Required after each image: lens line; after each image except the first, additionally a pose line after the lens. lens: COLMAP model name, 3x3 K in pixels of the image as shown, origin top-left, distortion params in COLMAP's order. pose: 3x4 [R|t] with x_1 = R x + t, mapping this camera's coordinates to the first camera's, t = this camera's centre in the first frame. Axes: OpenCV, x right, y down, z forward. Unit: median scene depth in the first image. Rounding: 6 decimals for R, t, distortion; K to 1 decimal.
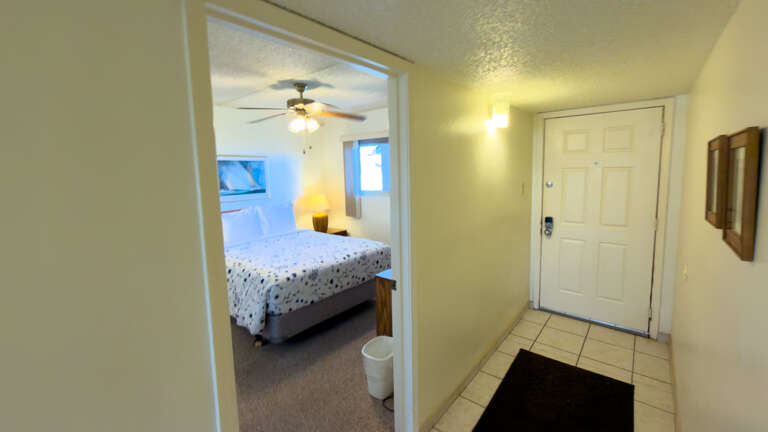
lens RADIAL K [[309.0, 0, 384.7], [0, 309.0, 202.1], [0, 0, 1]] dist [-0.000847, -0.000146]
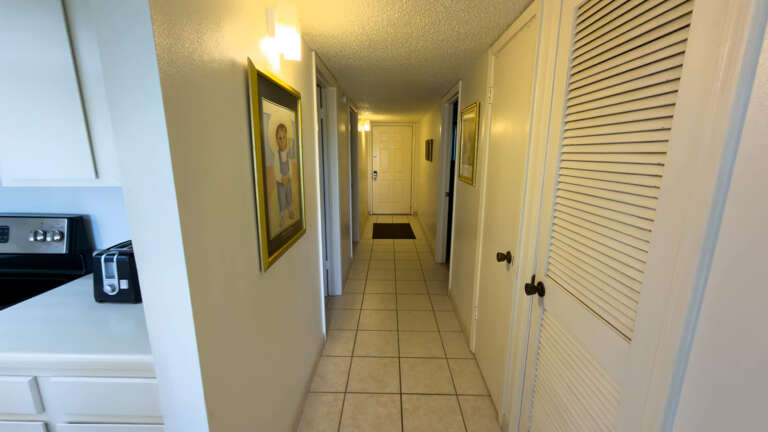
lens RADIAL K [[310.4, 0, 383.7], [0, 310.4, 230.5], [0, 0, 1]] dist [0.000258, -0.000034]
pose [[0.776109, -0.127378, 0.617600, -1.002961], [0.046476, 0.988277, 0.145425, 0.173043], [-0.628884, -0.084162, 0.772931, -0.941066]]
